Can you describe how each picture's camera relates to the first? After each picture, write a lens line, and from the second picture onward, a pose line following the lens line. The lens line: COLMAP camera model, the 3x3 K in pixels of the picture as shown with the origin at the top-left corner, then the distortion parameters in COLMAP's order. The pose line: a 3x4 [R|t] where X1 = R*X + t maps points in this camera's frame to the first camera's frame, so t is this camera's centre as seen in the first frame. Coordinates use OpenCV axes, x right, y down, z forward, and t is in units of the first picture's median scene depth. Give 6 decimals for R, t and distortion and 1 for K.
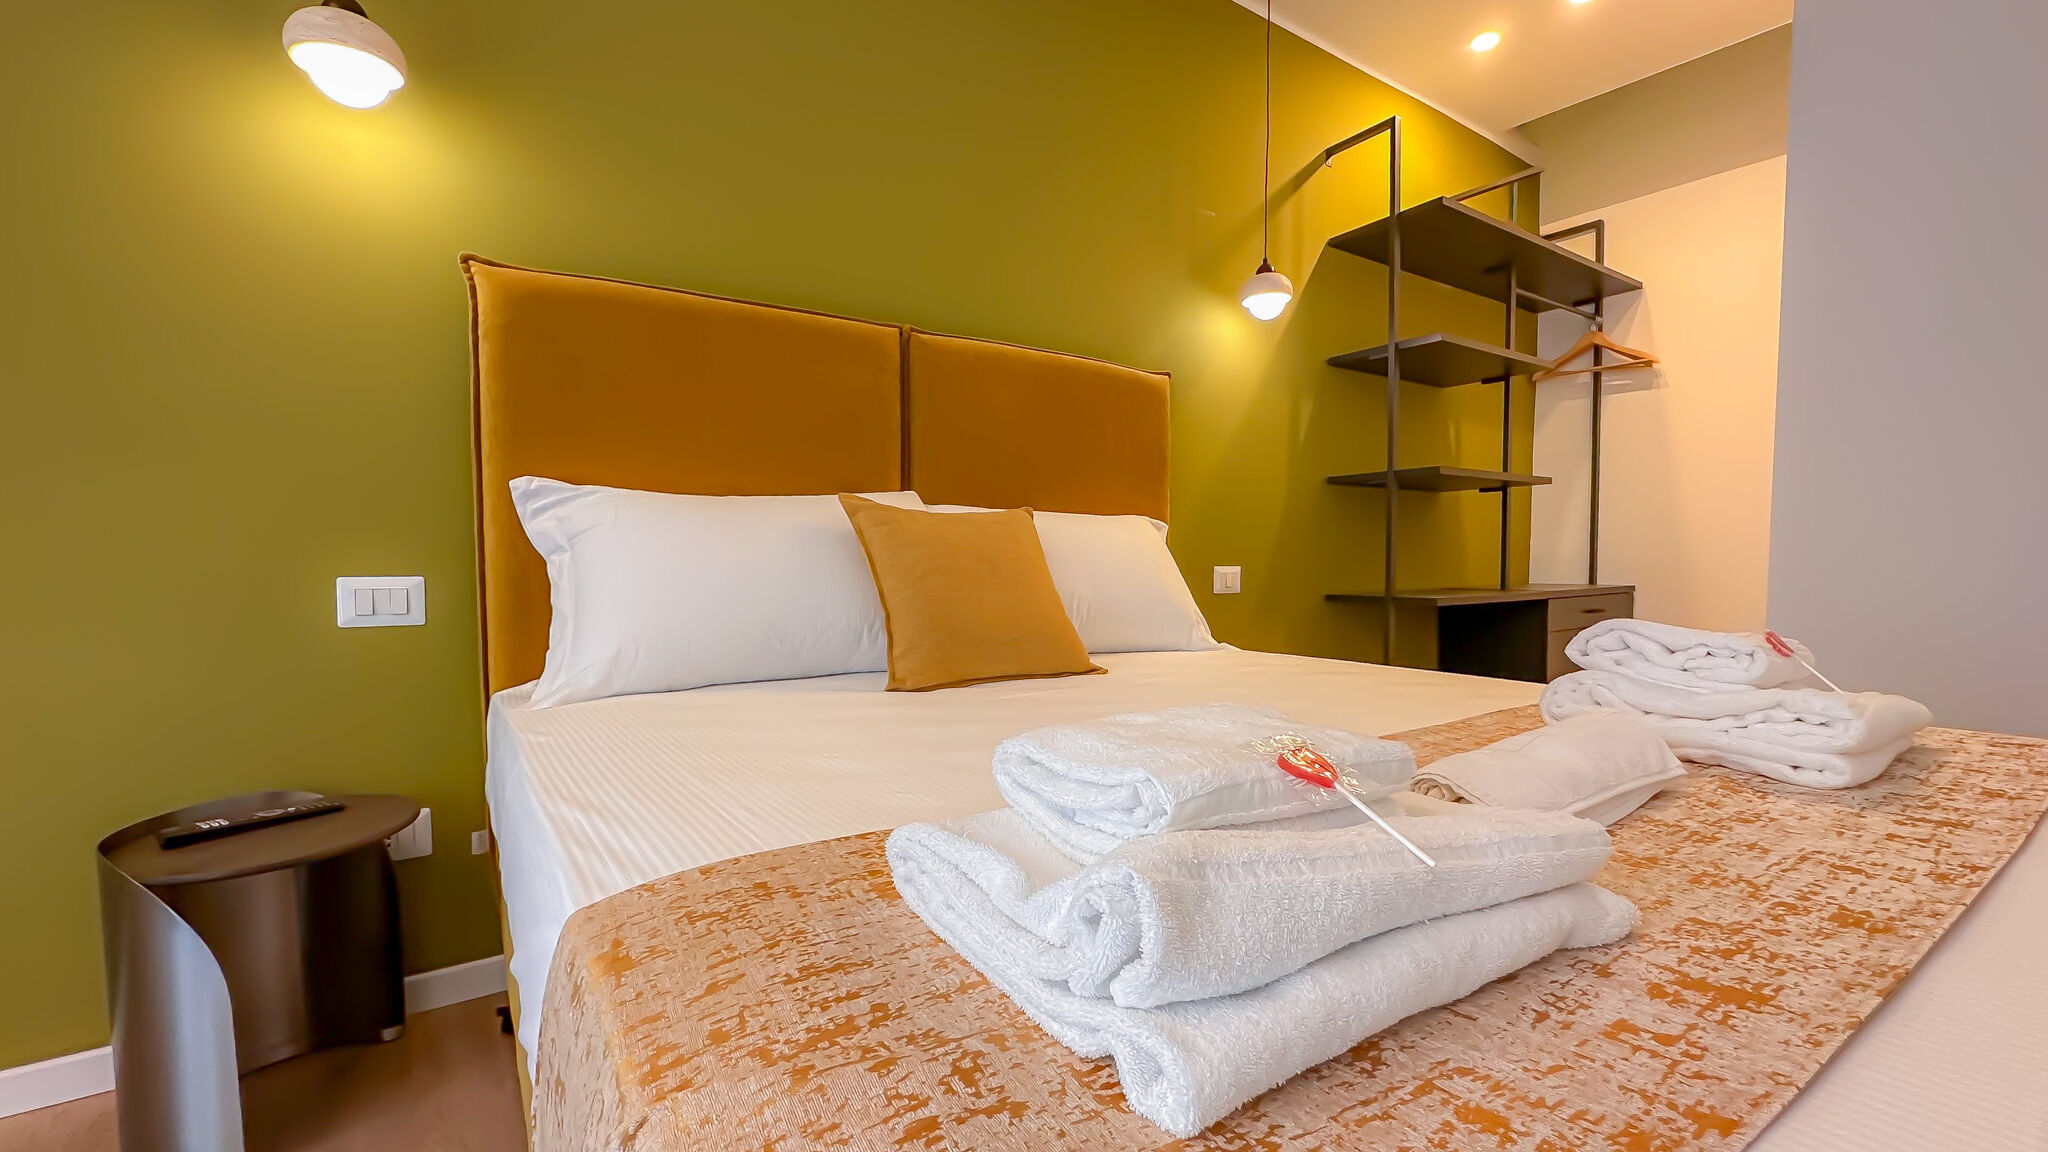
lens RADIAL K [[836.2, 0, 1011.5], [0, 836.2, 591.5], [0, 0, 1]] dist [-0.002109, -0.000153]
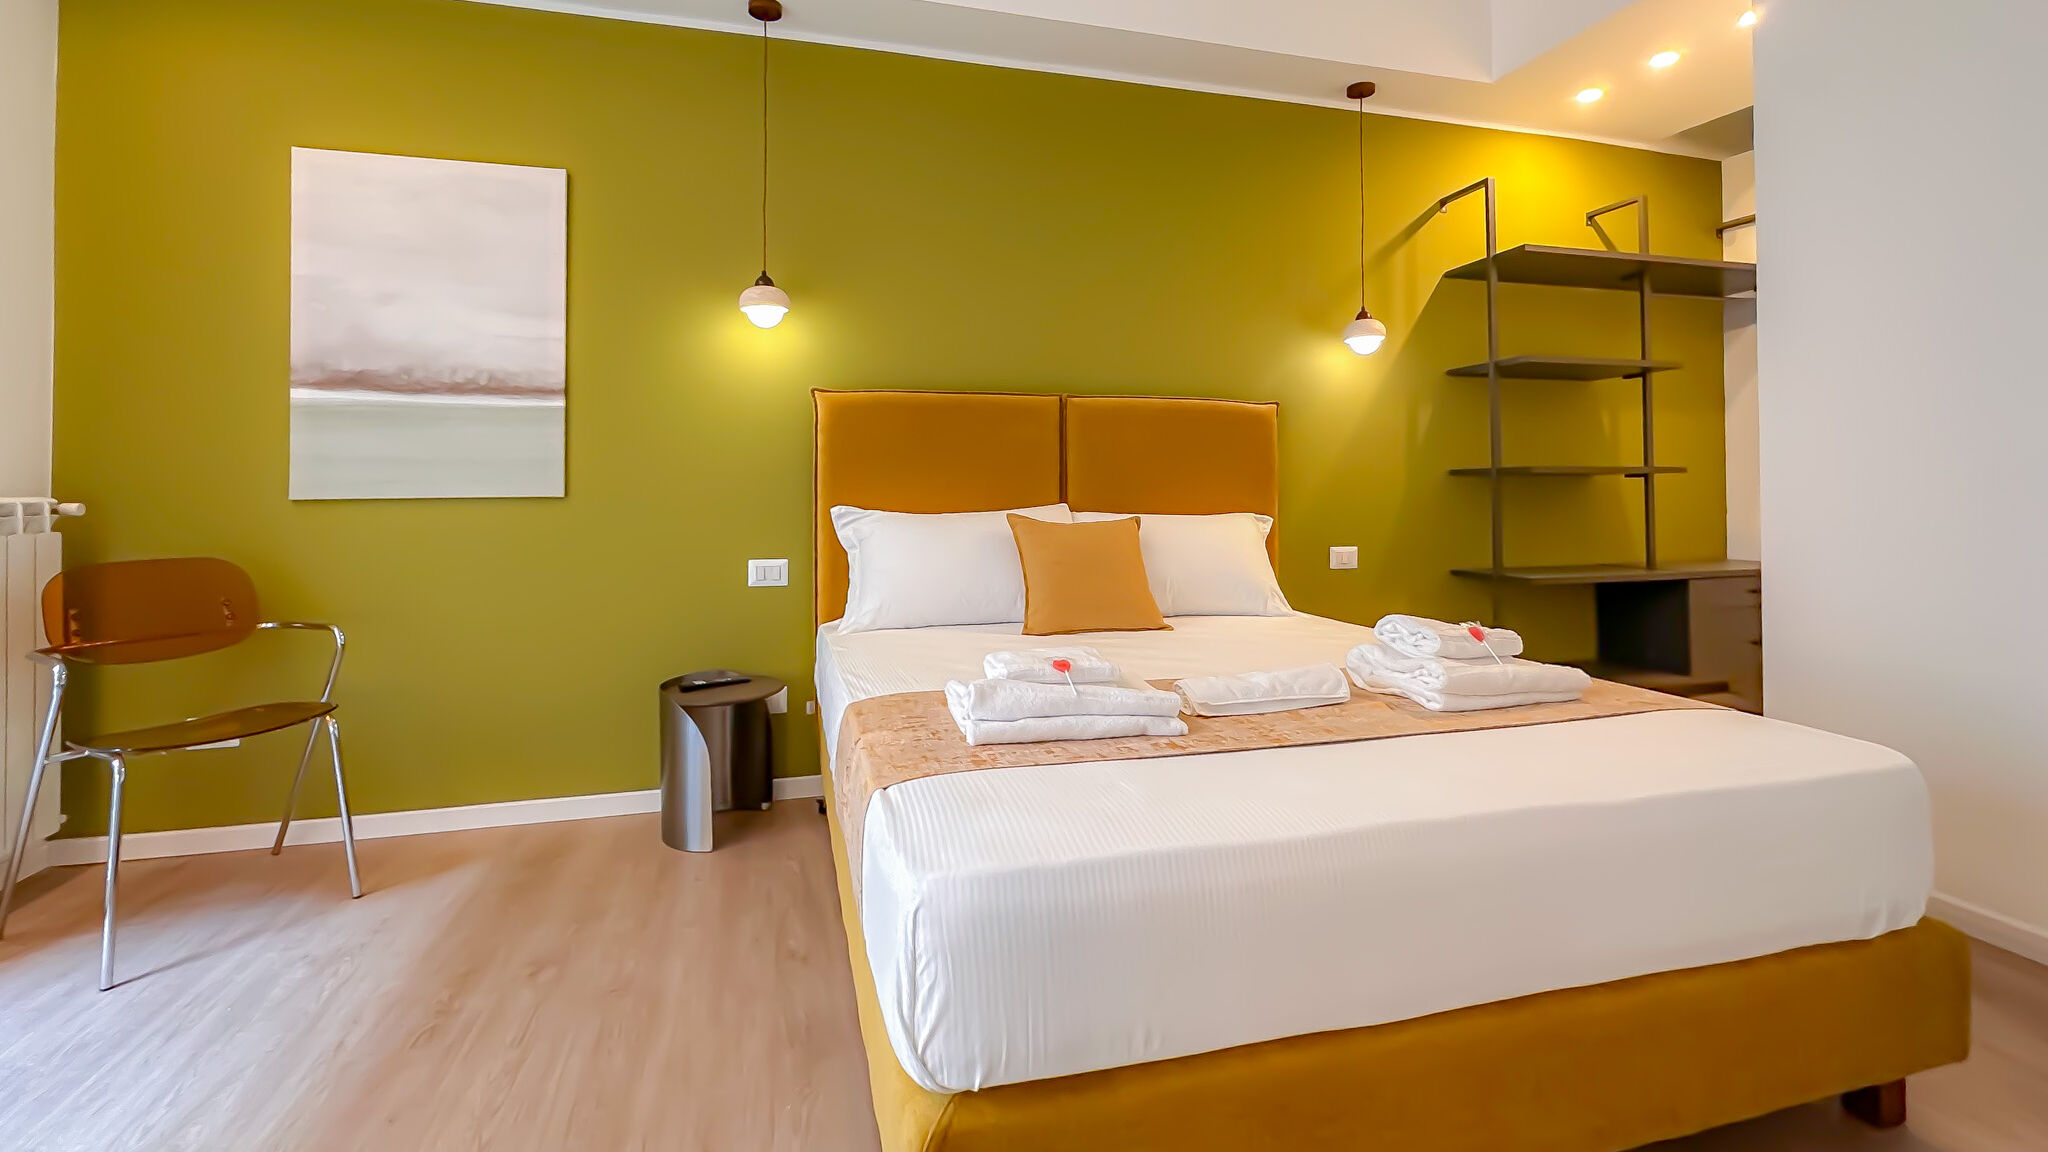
lens RADIAL K [[859.8, 0, 1016.2], [0, 859.8, 488.7], [0, 0, 1]] dist [0.009716, -0.008403]
pose [[0.948466, -0.003800, -0.316855, 0.377736], [-0.011887, 0.998798, -0.047560, -0.090139], [0.316655, 0.048875, 0.947281, -0.650866]]
